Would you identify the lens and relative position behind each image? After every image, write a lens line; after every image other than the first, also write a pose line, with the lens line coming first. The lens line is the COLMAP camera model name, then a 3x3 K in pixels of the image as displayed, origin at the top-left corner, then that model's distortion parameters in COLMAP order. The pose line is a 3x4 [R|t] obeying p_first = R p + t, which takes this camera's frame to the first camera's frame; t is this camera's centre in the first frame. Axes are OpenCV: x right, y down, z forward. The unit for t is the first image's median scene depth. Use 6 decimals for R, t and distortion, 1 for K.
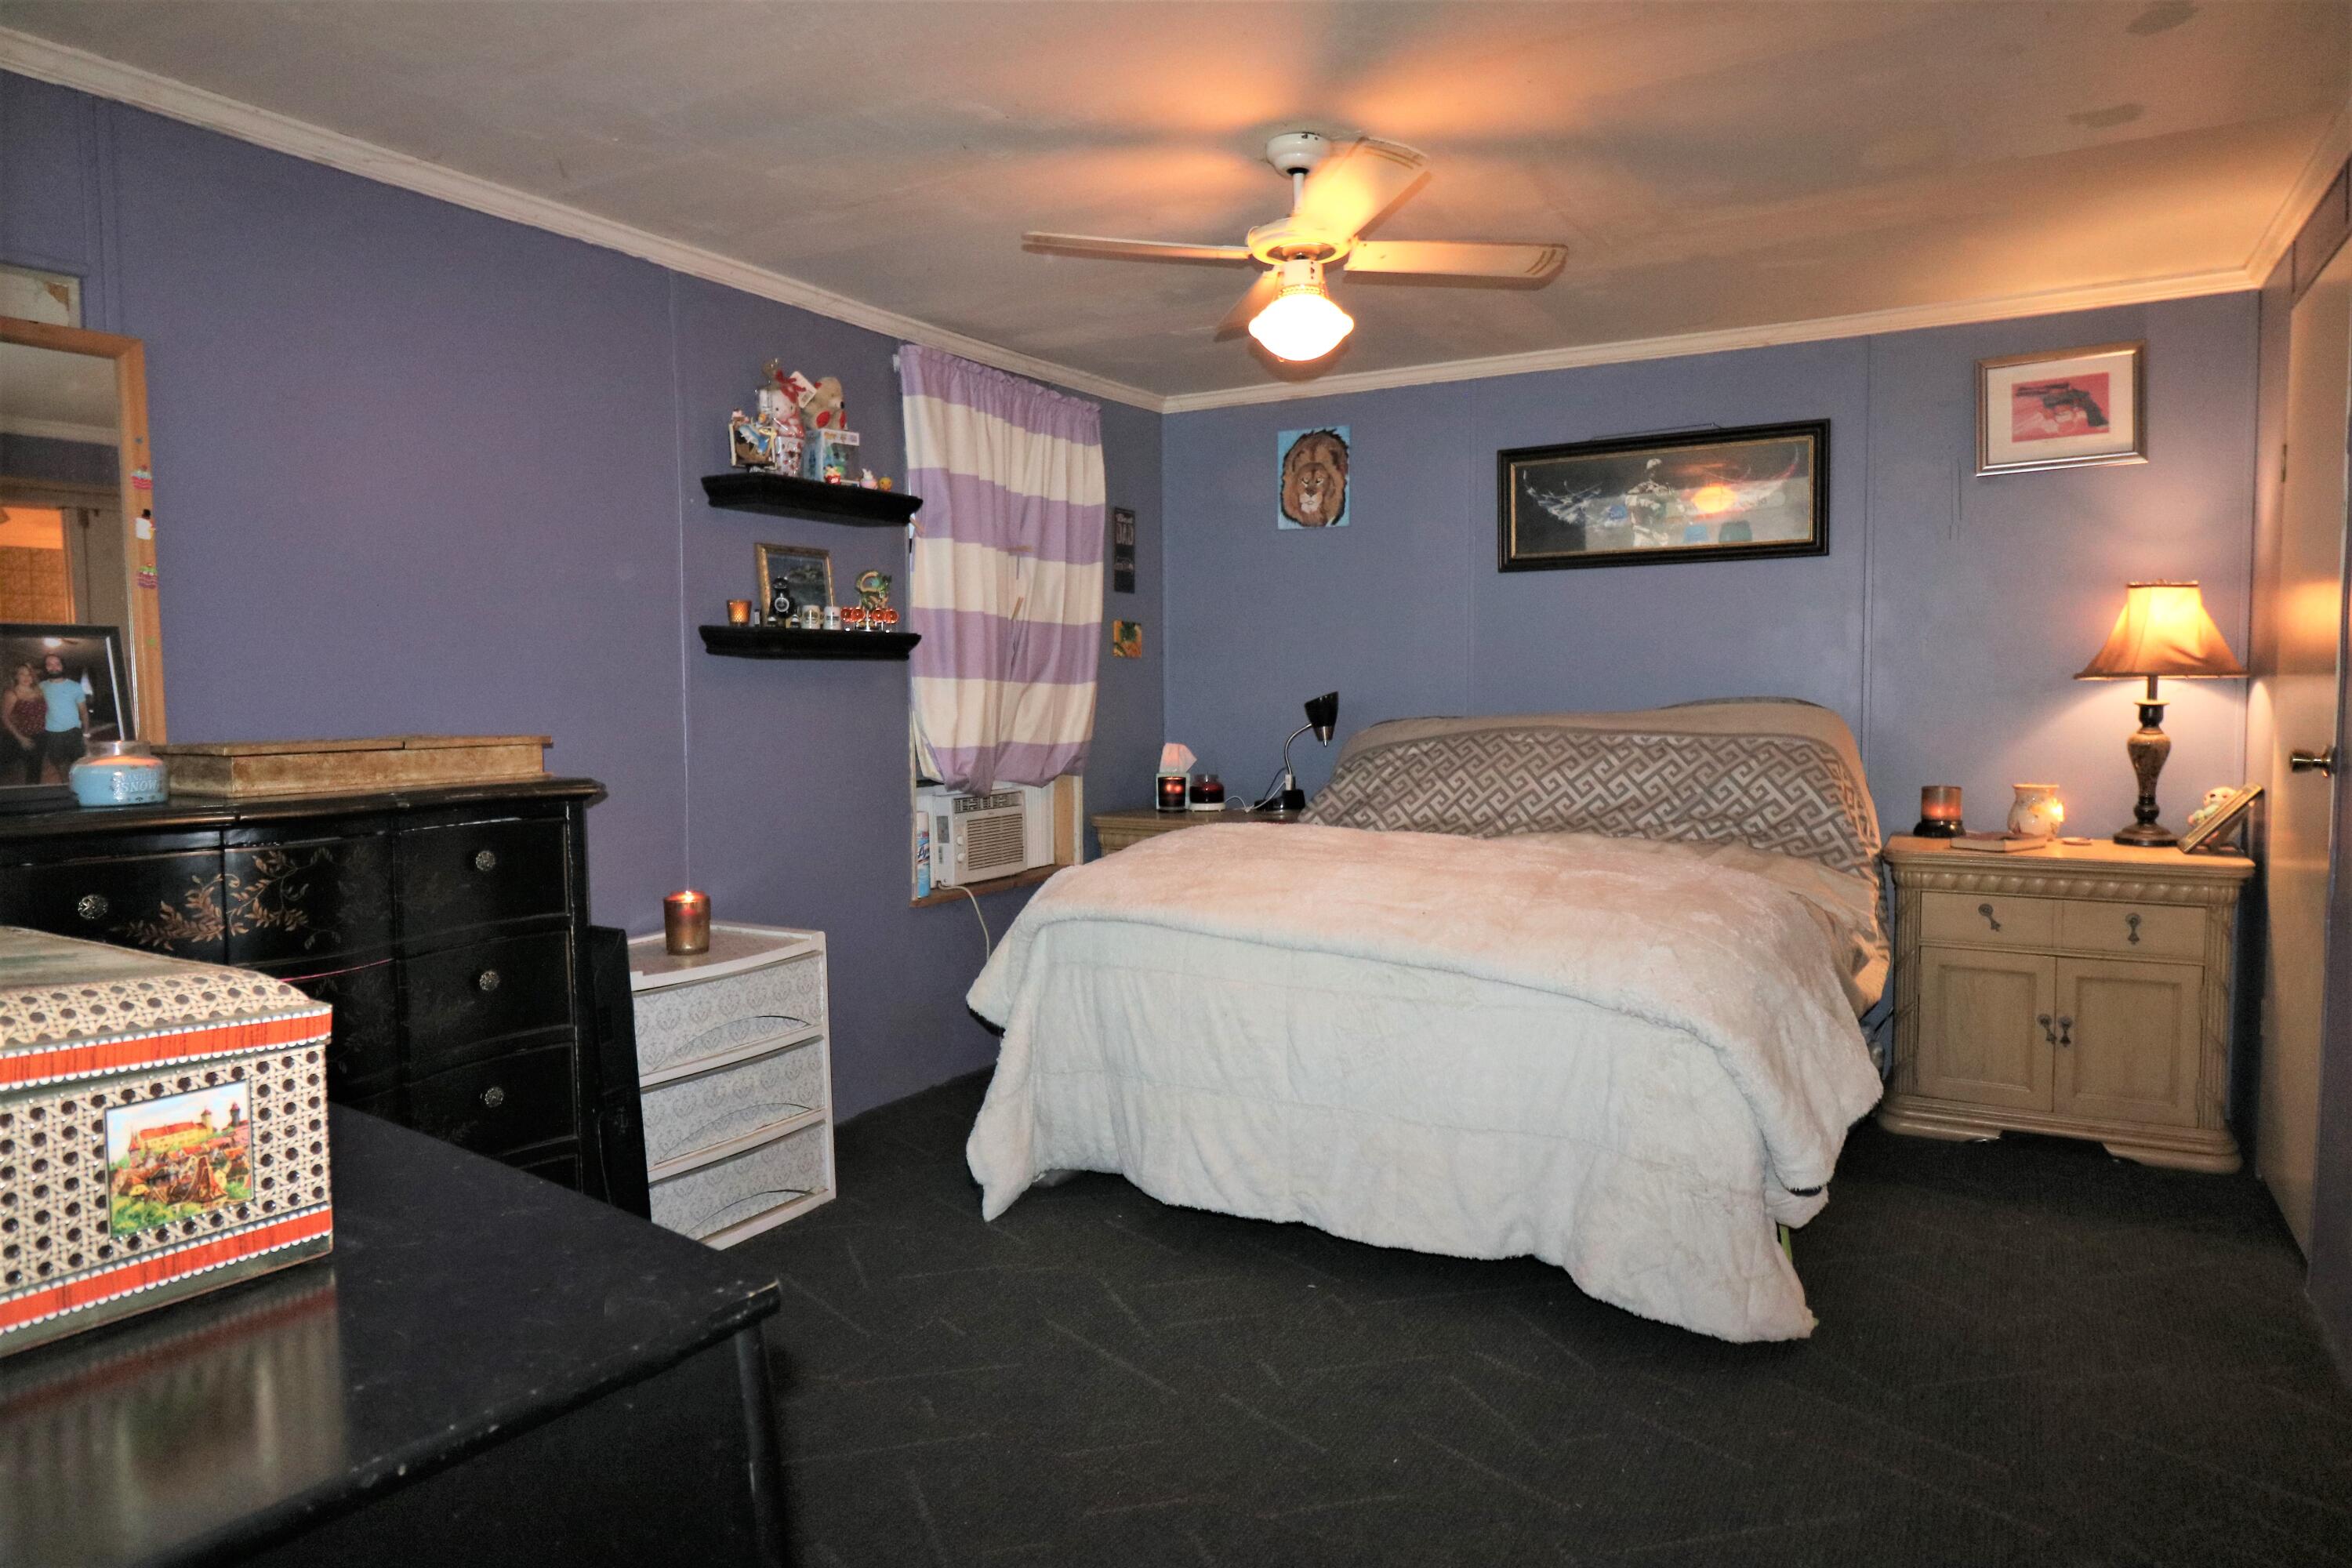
lens RADIAL K [[1457.7, 0, 1176.0], [0, 1457.7, 784.0], [0, 0, 1]] dist [-0.004820, -0.001264]
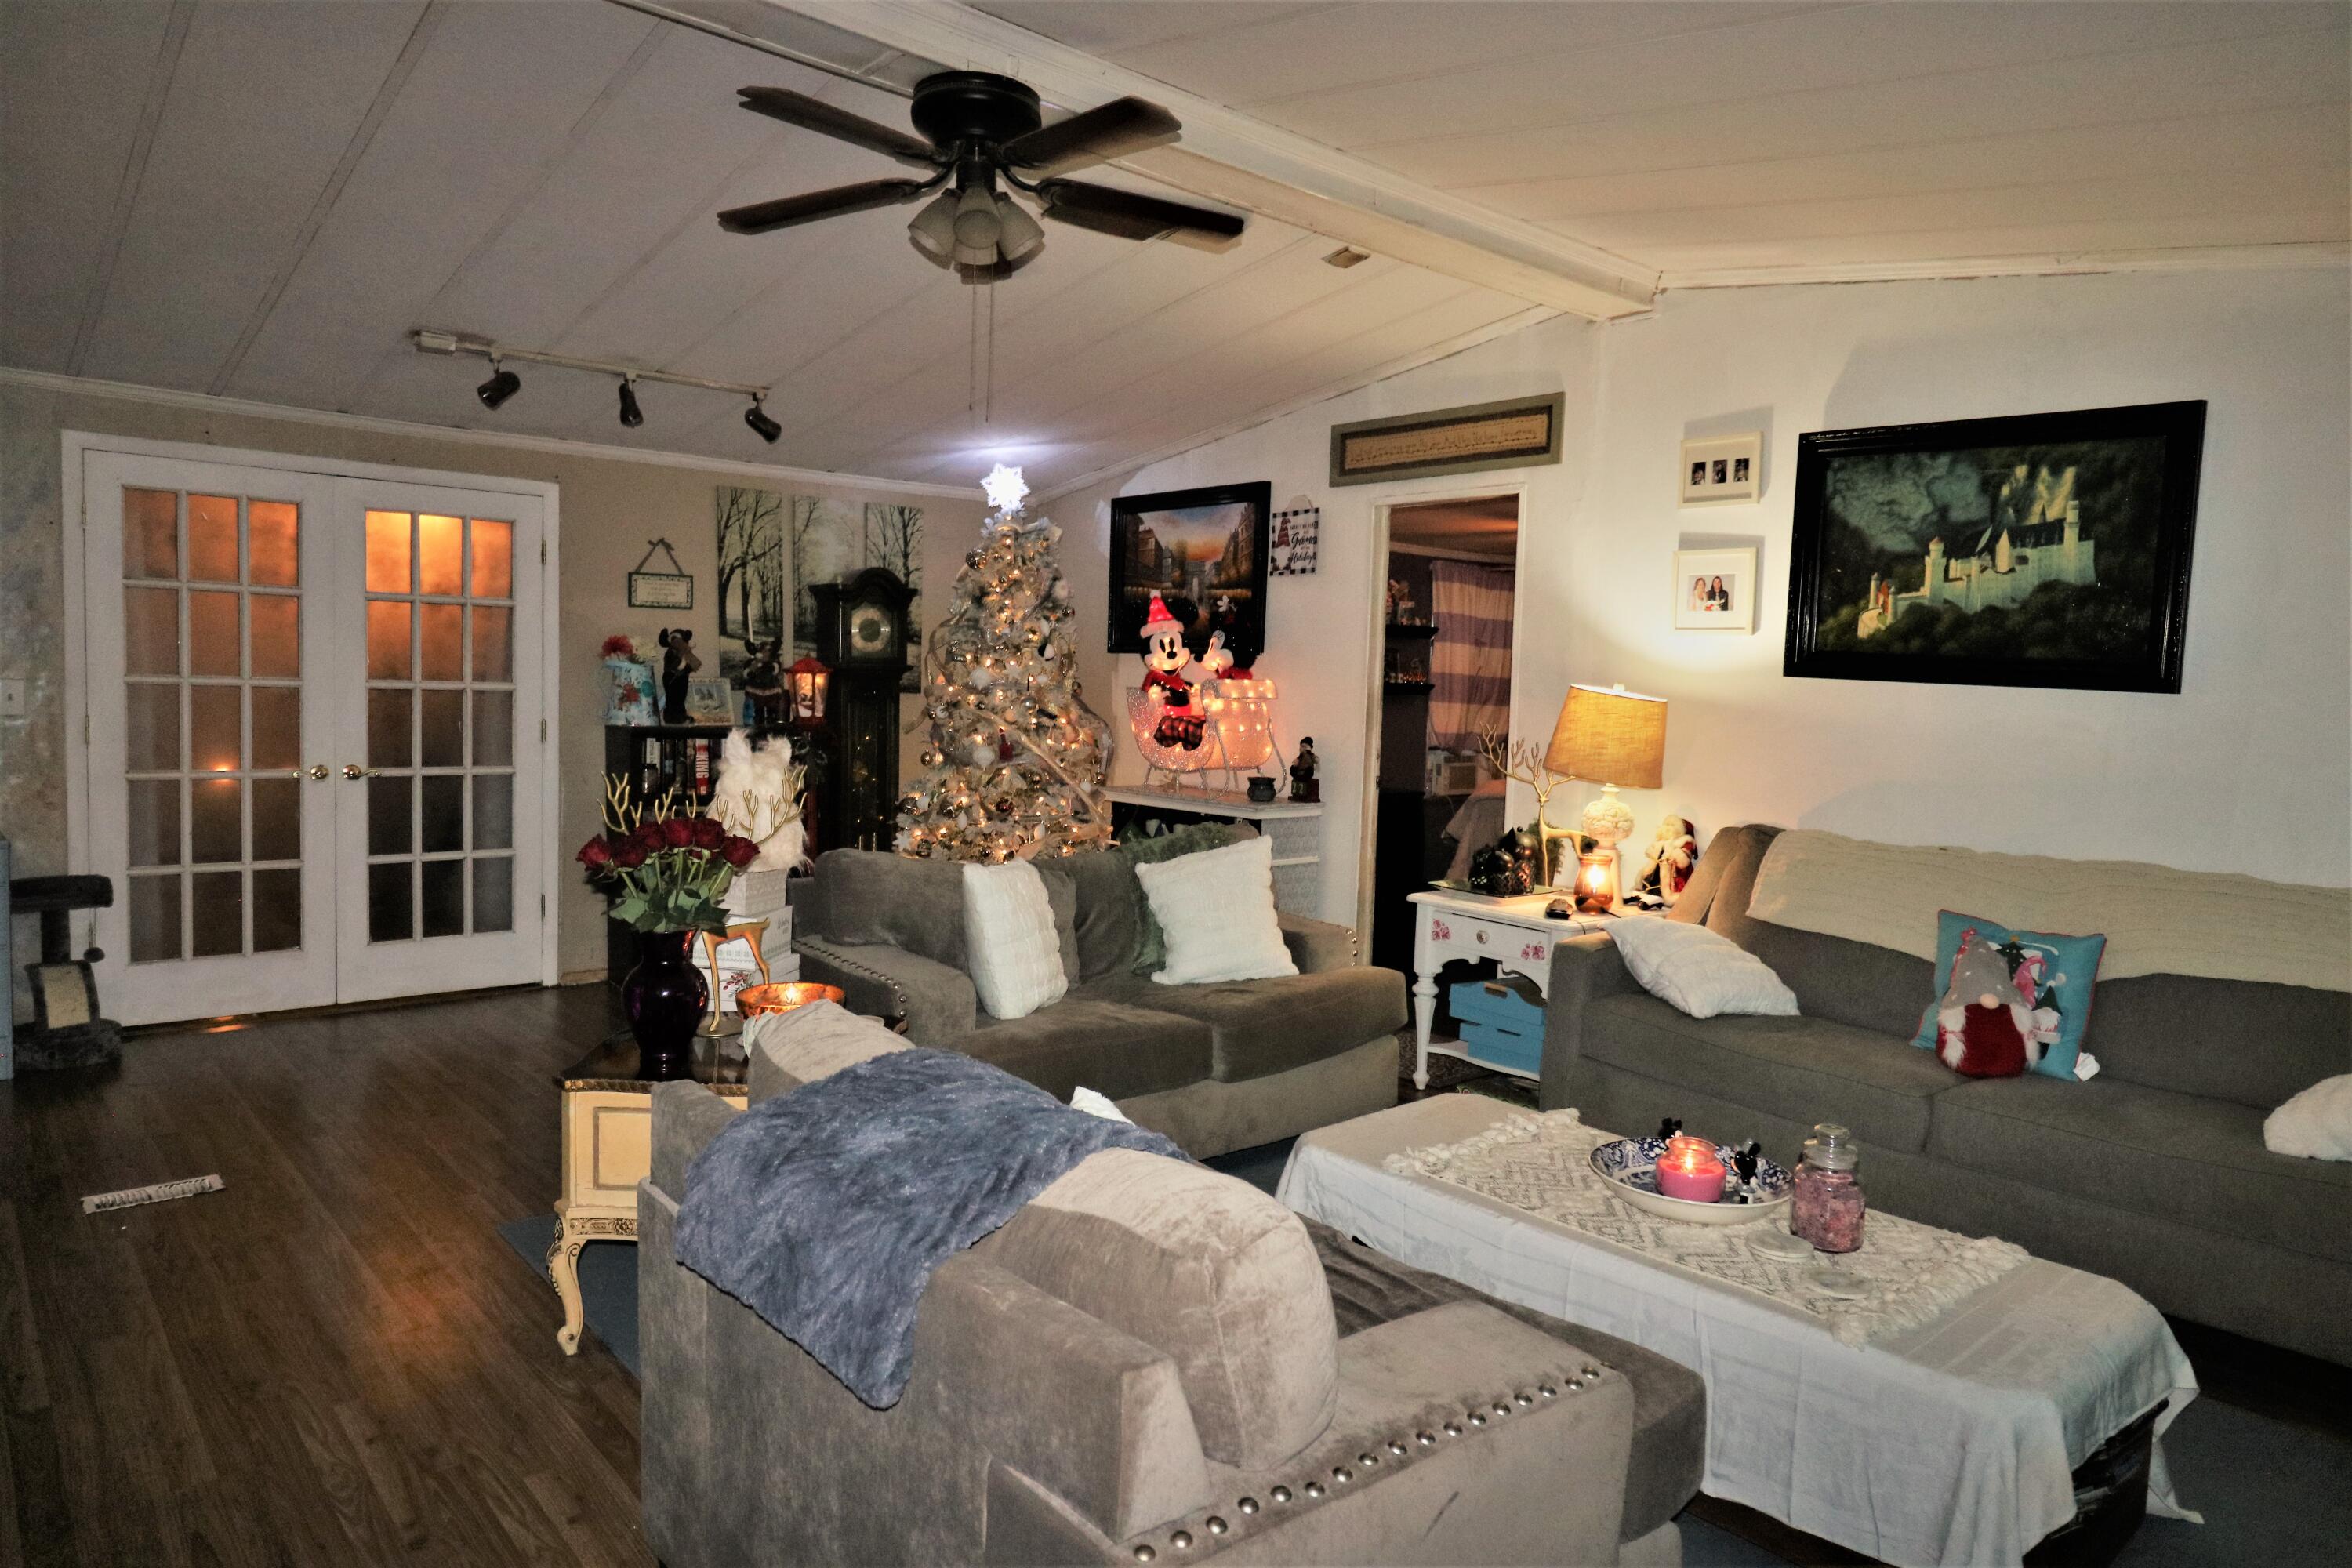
lens RADIAL K [[1457.7, 0, 1176.0], [0, 1457.7, 784.0], [0, 0, 1]] dist [-0.004820, -0.001264]
pose [[0.943391, 0.056435, -0.326847, 0.199567], [-0.055902, 0.998375, 0.011033, 0.053273], [0.326938, 0.007863, 0.945013, -1.295258]]
